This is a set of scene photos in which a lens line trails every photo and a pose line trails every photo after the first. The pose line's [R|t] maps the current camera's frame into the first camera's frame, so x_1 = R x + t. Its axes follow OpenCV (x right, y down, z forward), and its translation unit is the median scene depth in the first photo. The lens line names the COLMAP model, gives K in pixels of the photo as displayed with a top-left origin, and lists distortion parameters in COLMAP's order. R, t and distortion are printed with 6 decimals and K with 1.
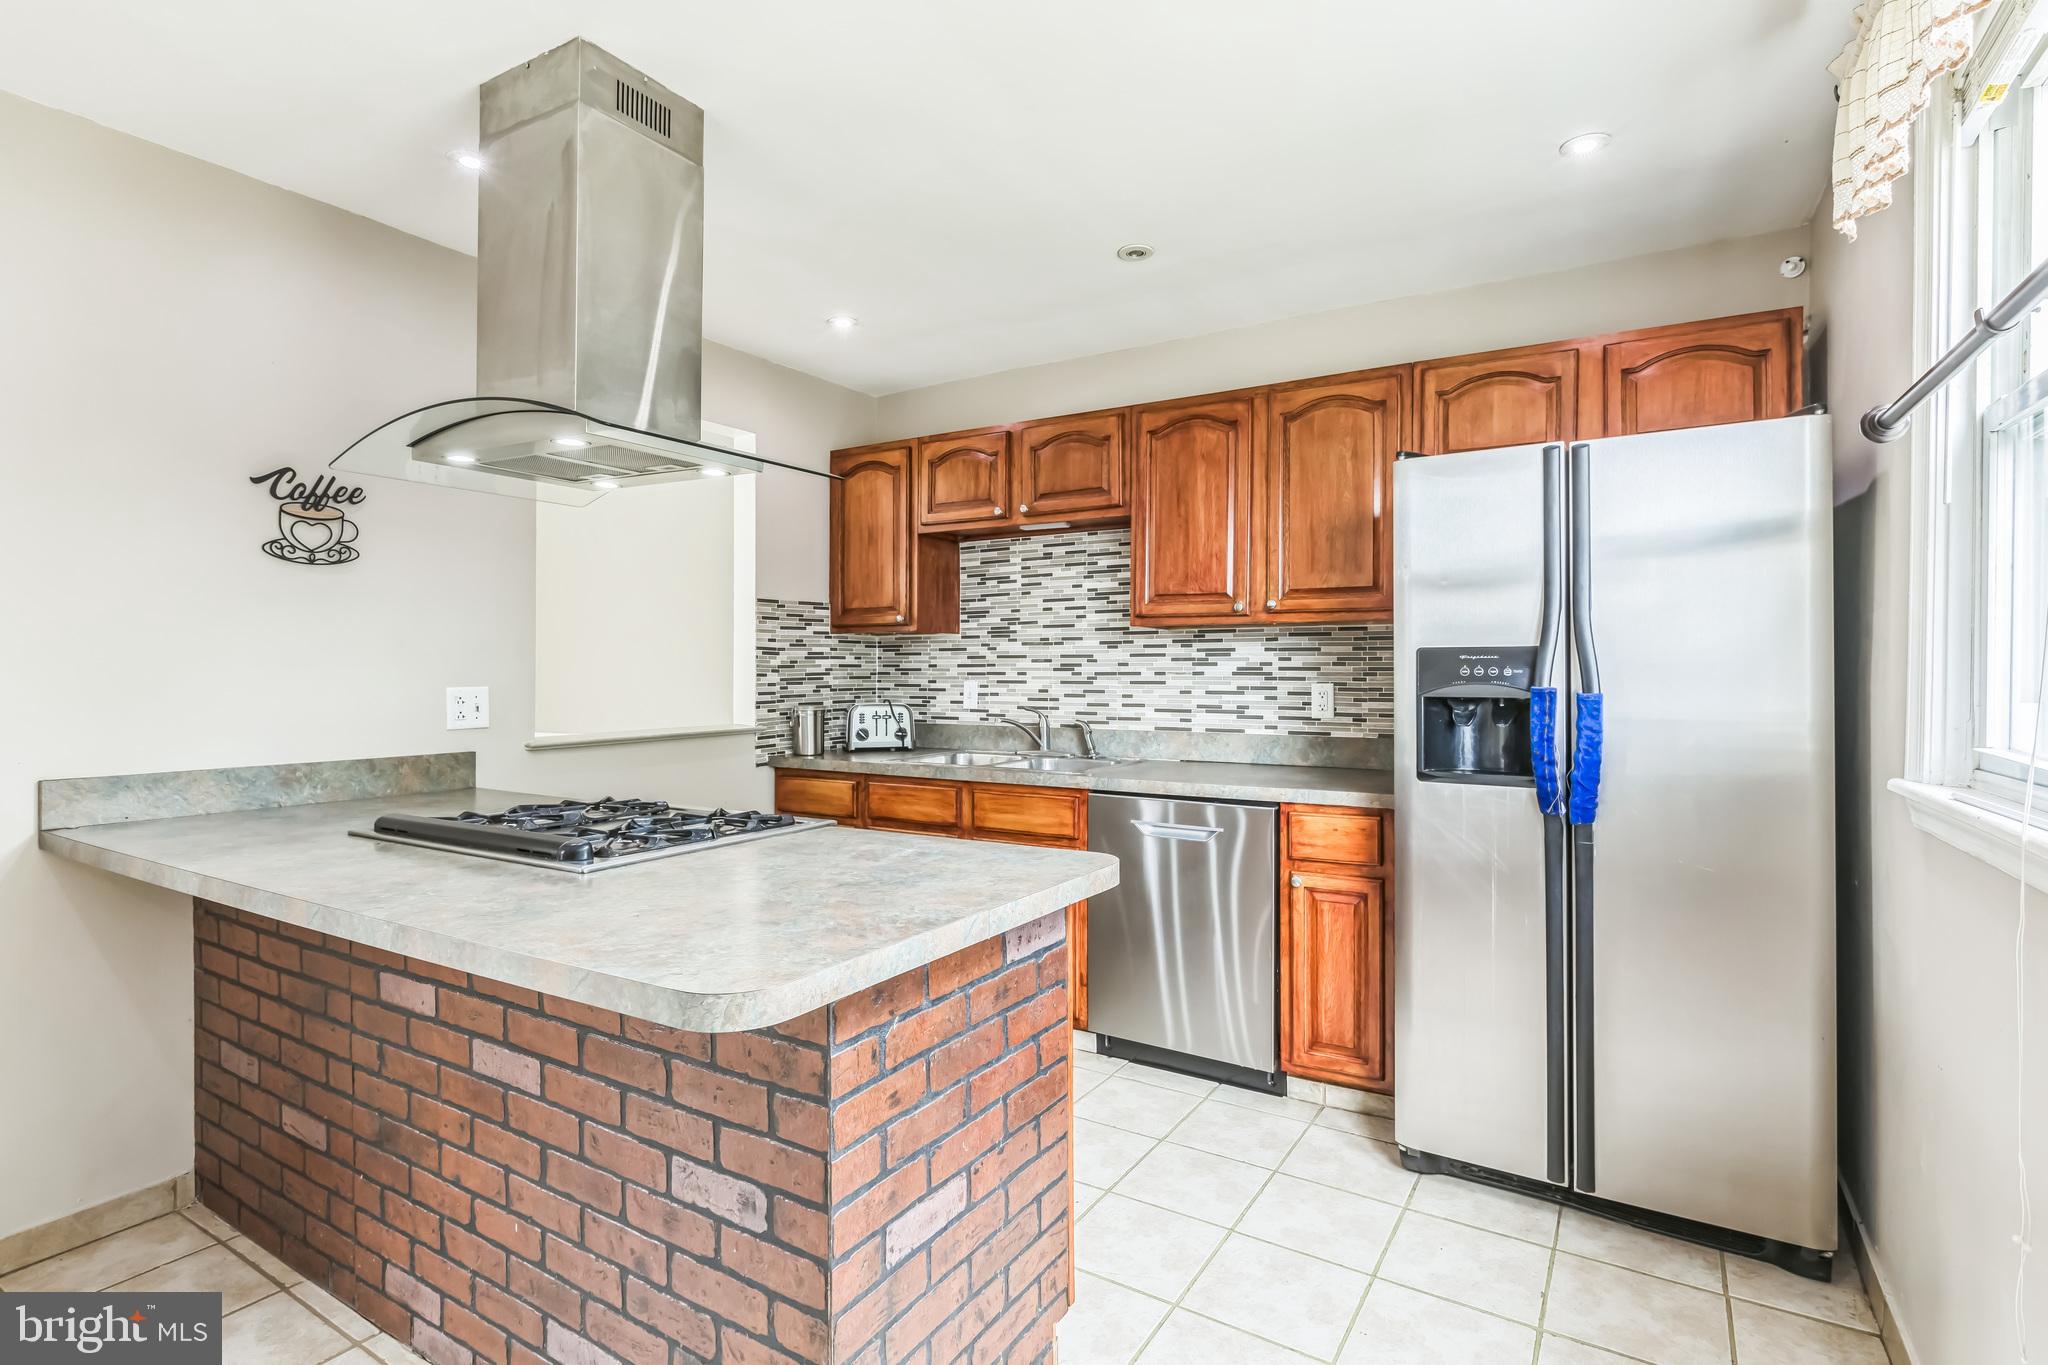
lens RADIAL K [[995.3, 0, 1024.0], [0, 995.3, 677.9], [0, 0, 1]] dist [0.000792, 0.000132]
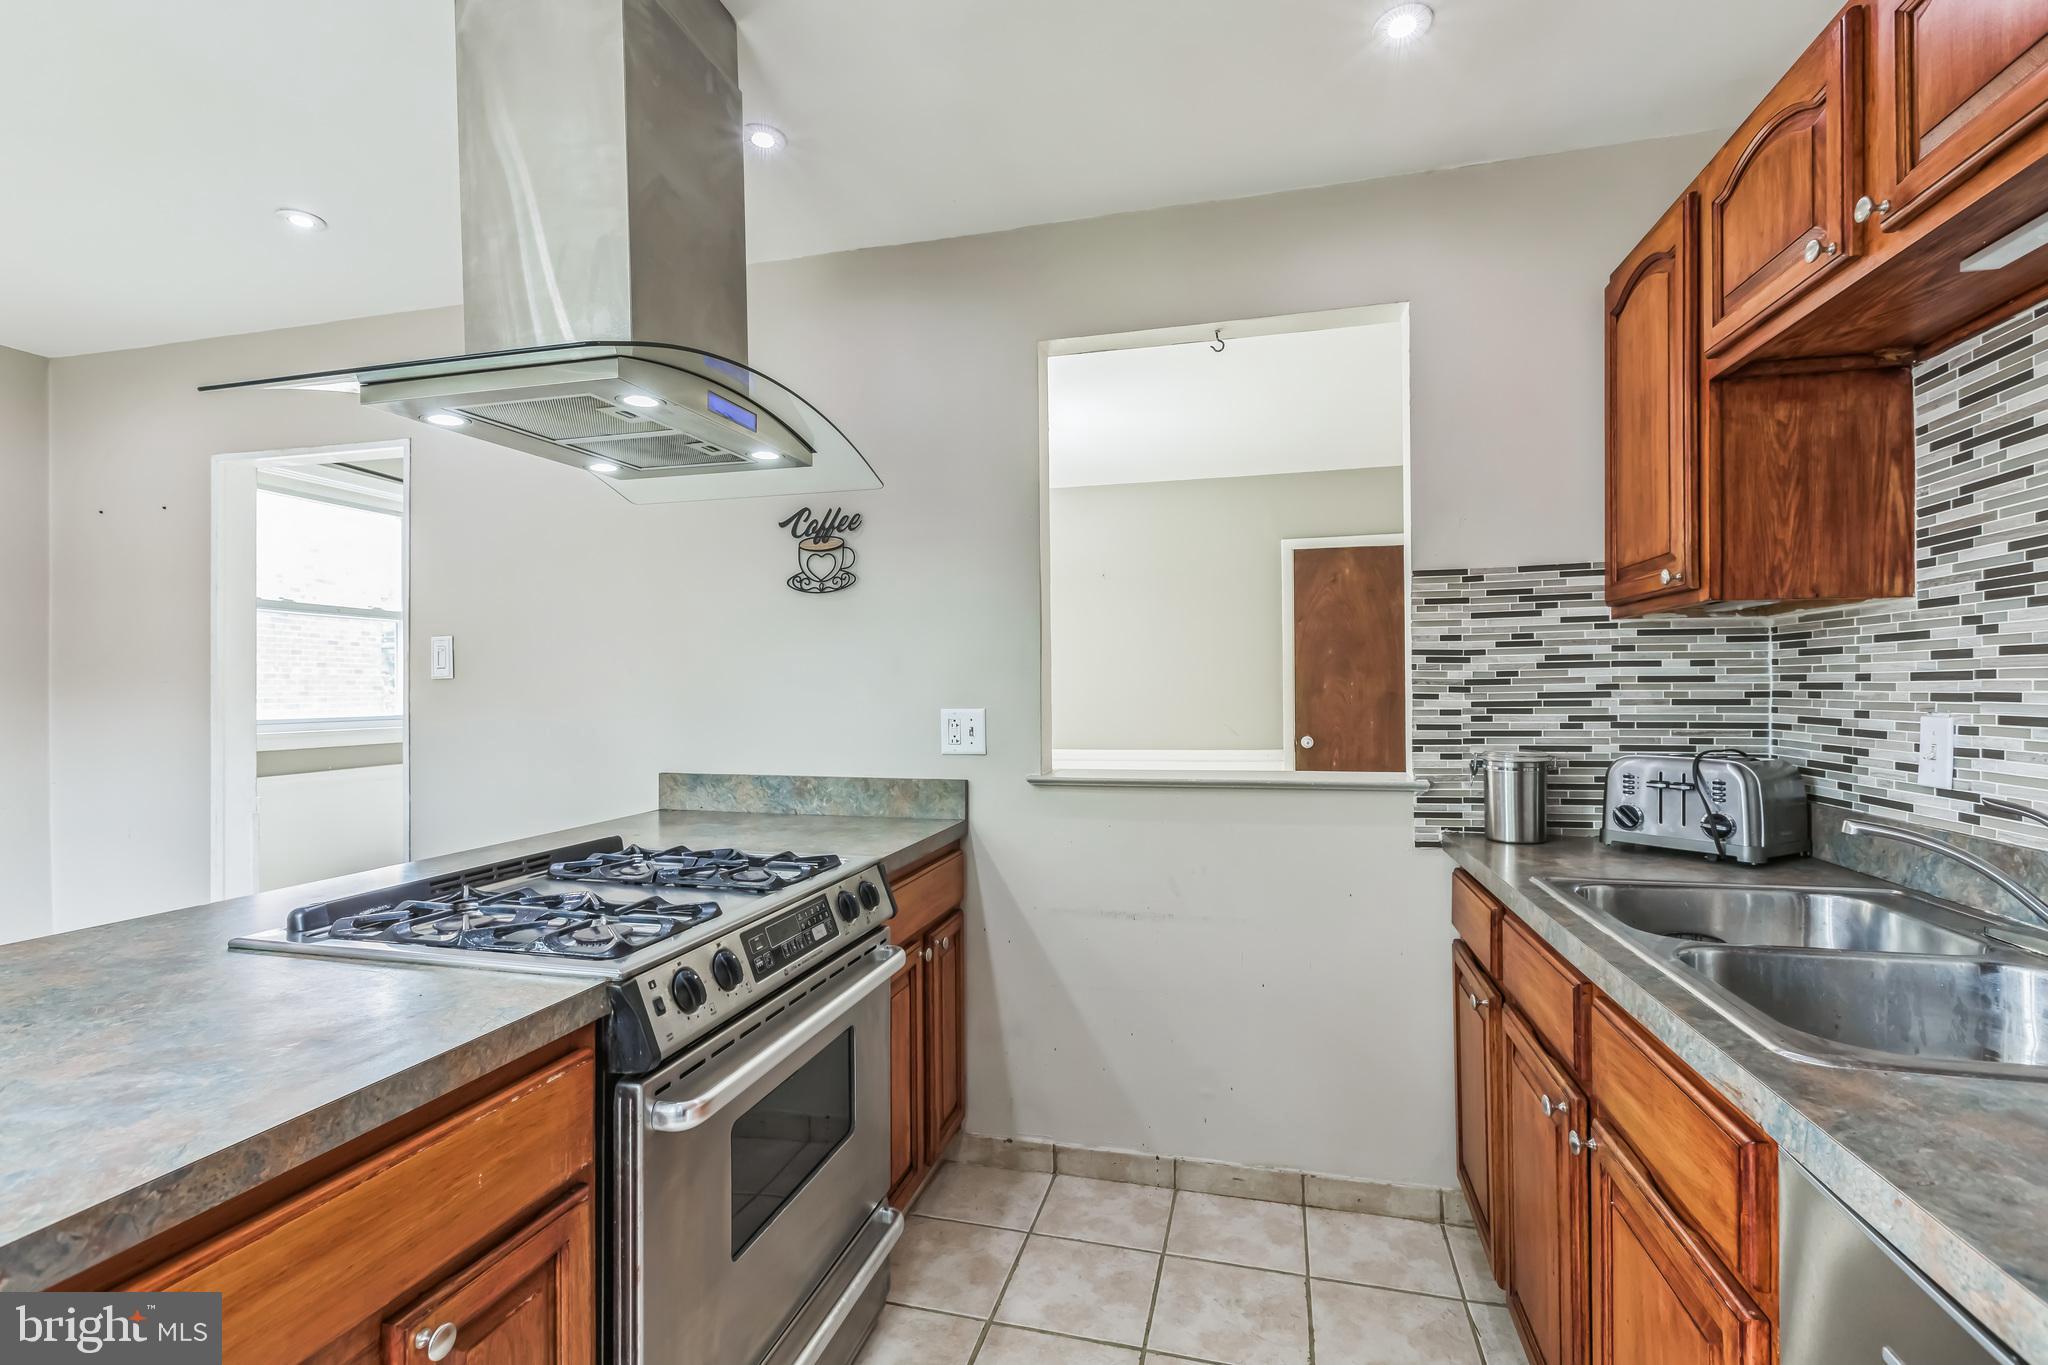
lens RADIAL K [[935.3, 0, 1019.8], [0, 935.3, 684.2], [0, 0, 1]] dist [0.003207, 0.000299]
pose [[0.289595, -0.003296, -0.957144, 0.197501], [-0.002011, 0.999990, -0.004052, -0.007052], [0.957147, 0.003098, 0.289586, 0.566486]]
